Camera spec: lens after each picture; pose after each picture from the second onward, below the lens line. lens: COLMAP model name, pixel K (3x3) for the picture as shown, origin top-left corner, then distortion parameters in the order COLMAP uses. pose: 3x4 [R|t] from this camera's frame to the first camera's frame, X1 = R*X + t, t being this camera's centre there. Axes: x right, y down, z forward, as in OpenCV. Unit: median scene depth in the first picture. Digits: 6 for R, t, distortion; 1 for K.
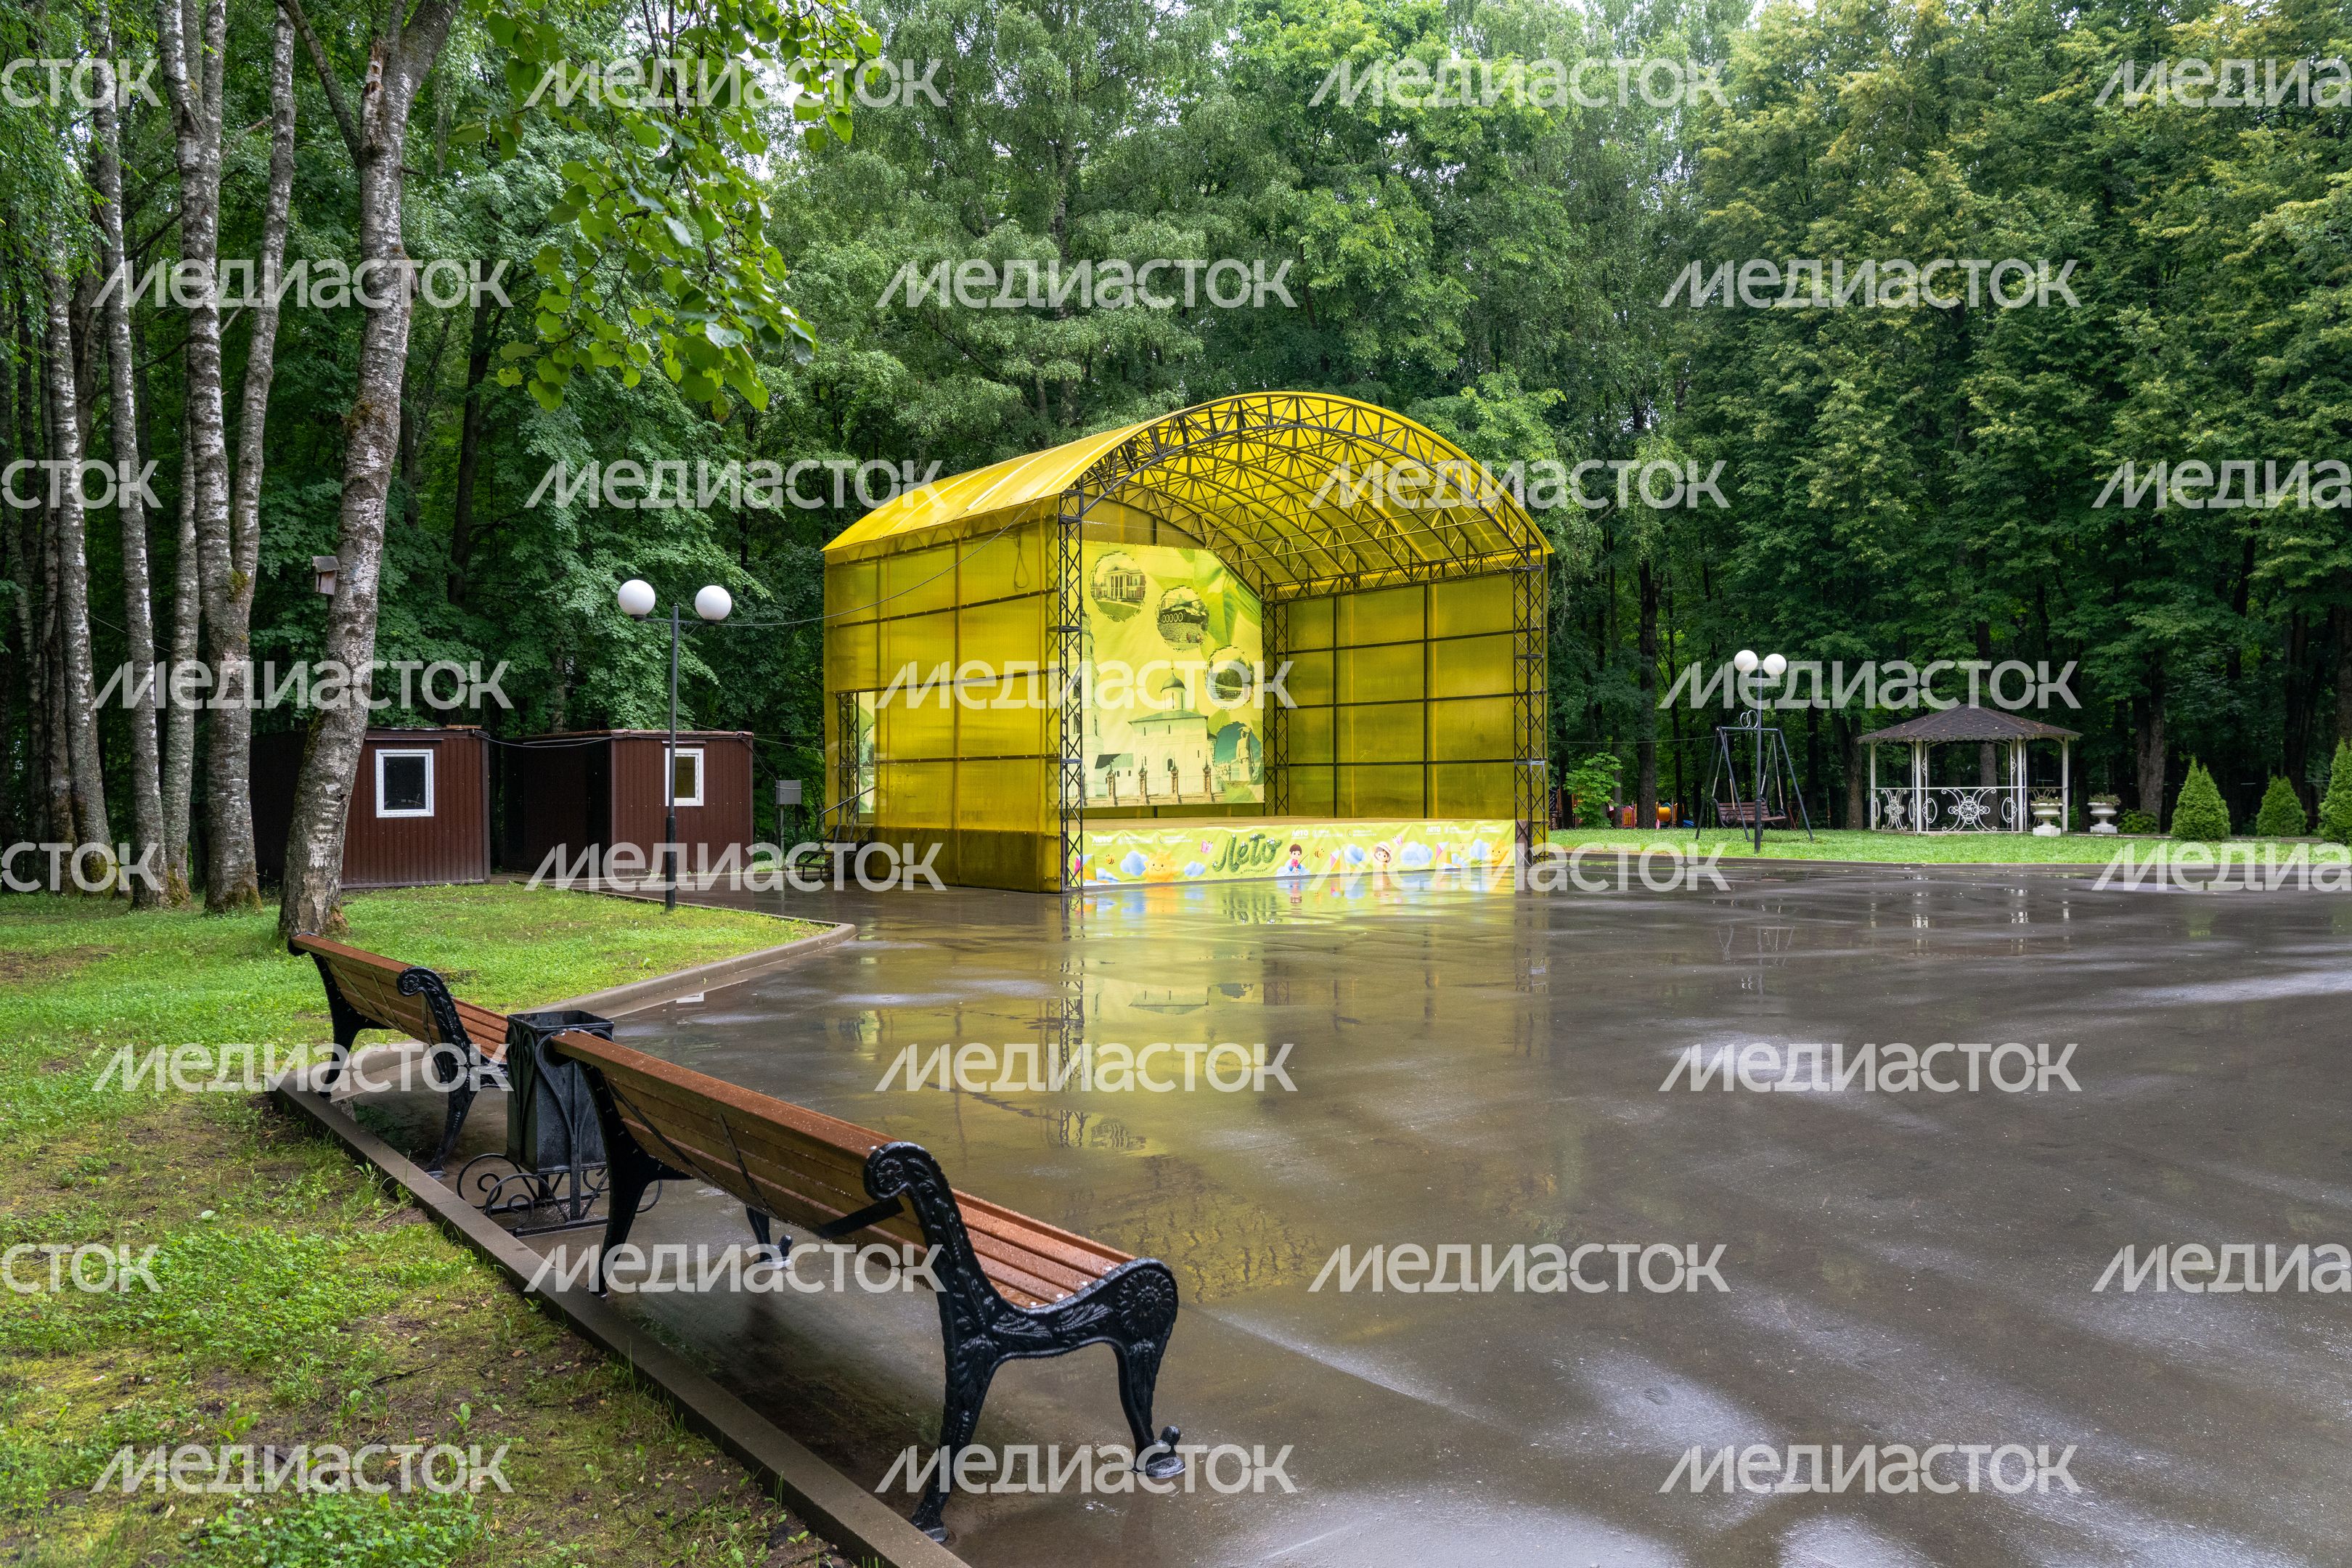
lens RADIAL K [[1674.8, 0, 1176.0], [0, 1674.8, 784.0], [0, 0, 1]] dist [0.001815, 0.008849]
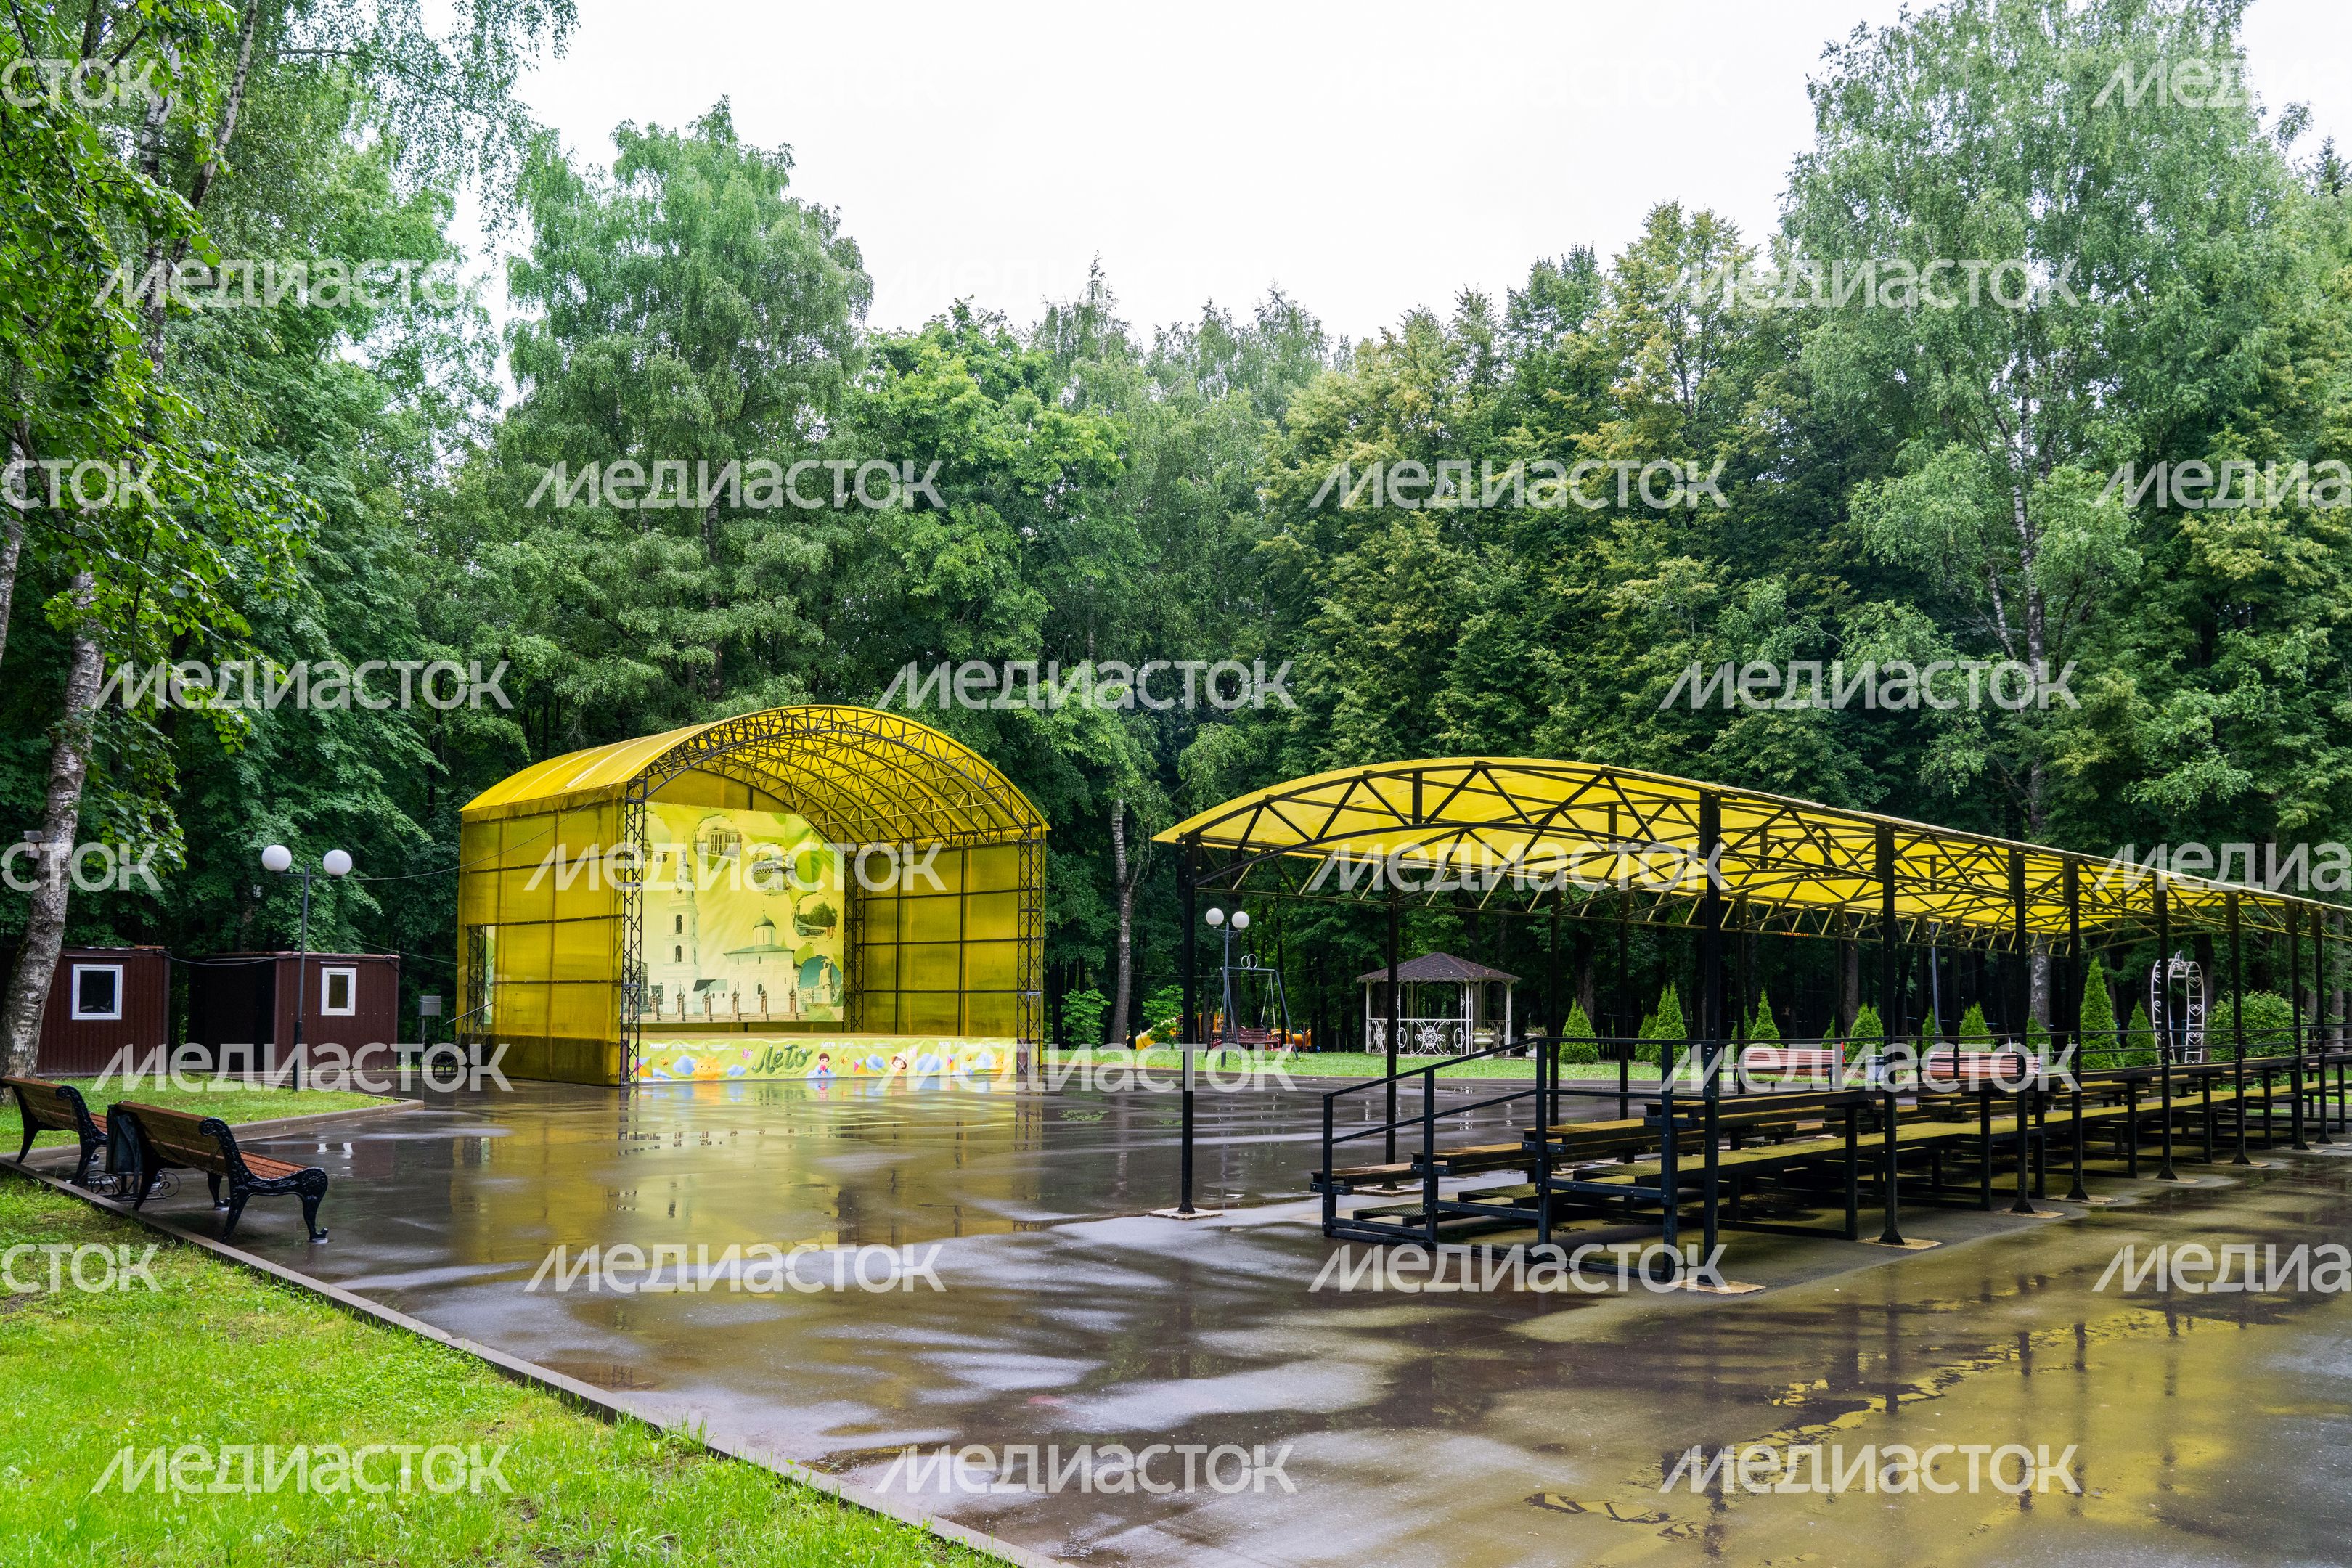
lens RADIAL K [[1730.4, 0, 1174.9], [0, 1730.4, 961.9], [0, 0, 1]] dist [-0.030403, 0.012260]
pose [[0.992955, 0.021673, 0.116491, 0.147222], [-0.018564, 0.999444, -0.027713, -0.001954], [-0.117027, 0.025355, 0.992805, -0.282452]]
